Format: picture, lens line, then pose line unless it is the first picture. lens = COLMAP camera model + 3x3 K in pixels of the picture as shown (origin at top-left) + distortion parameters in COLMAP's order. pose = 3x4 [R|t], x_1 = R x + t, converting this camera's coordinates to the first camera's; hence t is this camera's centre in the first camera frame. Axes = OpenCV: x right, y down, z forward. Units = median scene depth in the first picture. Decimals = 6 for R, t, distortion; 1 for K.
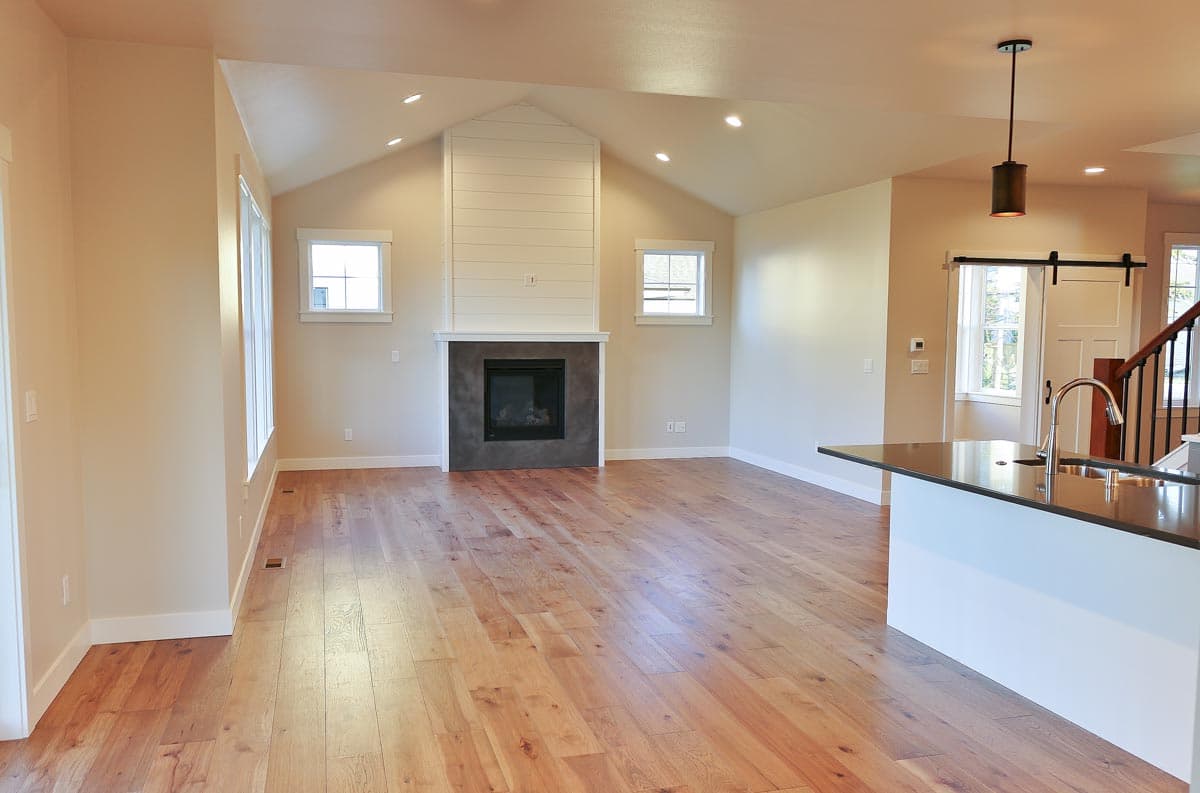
lens RADIAL K [[966.4, 0, 600.0], [0, 966.4, 396.5], [0, 0, 1]] dist [-0.003720, 0.000083]
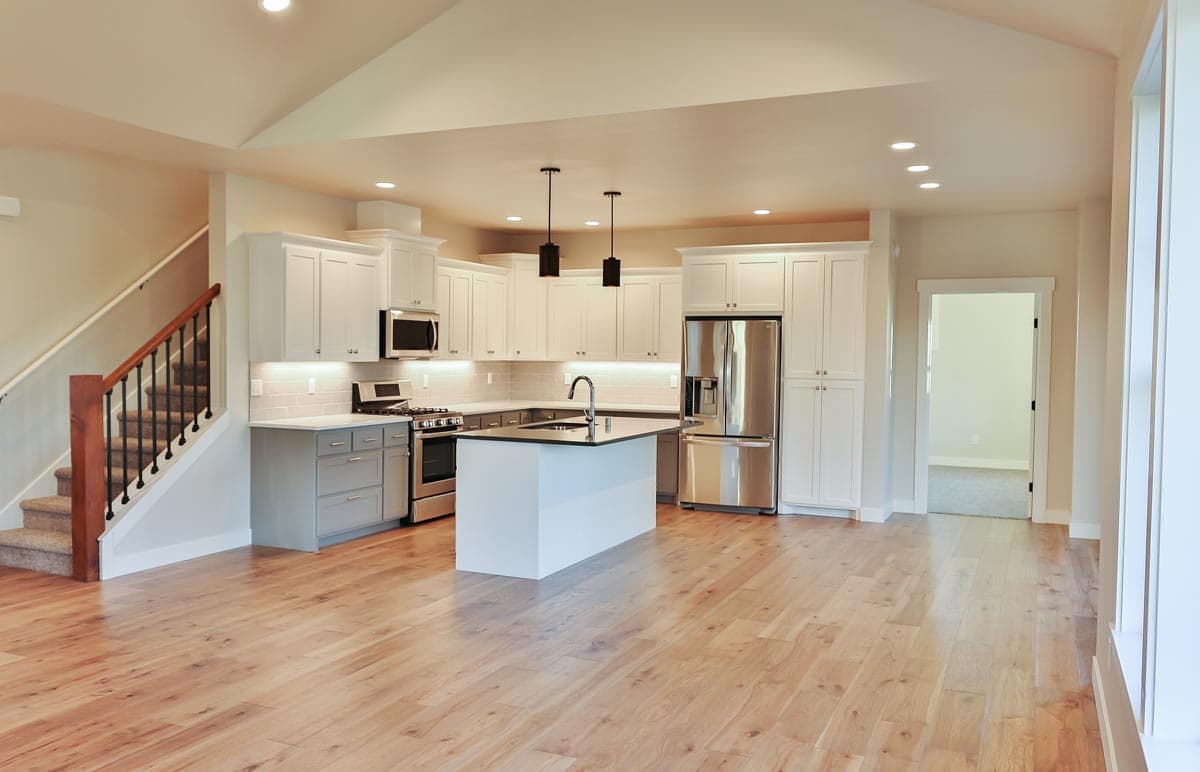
lens RADIAL K [[980.9, 0, 596.7], [0, 980.9, 413.3], [0, 0, 1]] dist [0.000440, -0.001279]
pose [[-0.762723, -0.052433, 0.644596, -0.287092], [0.031702, 0.992479, 0.118242, -0.065506], [-0.645947, 0.110621, -0.755324, 0.937965]]
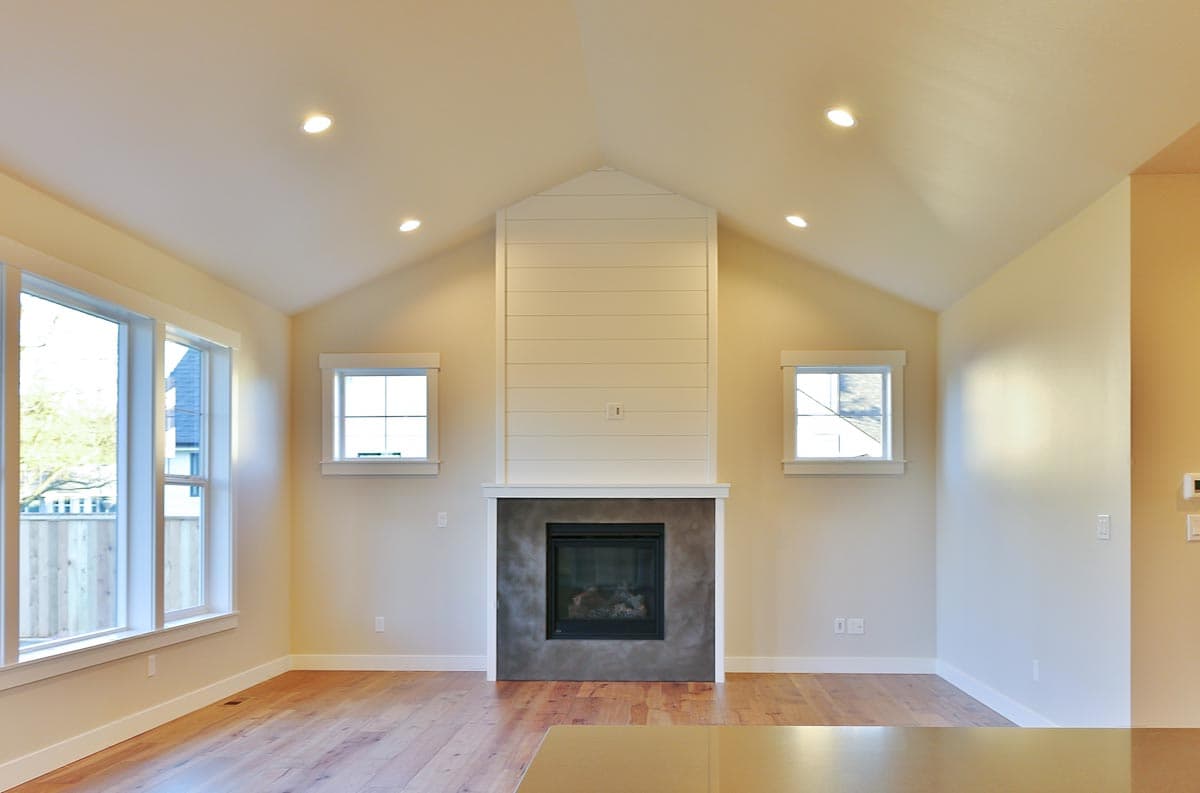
lens RADIAL K [[992.0, 0, 638.5], [0, 992.0, 492.9], [0, 0, 1]] dist [0.007724, 0.002548]
pose [[0.951114, -0.011946, -0.308608, 0.169435], [-0.015354, 0.996187, -0.085882, 0.001093], [0.308457, 0.086422, 0.947304, 0.325423]]
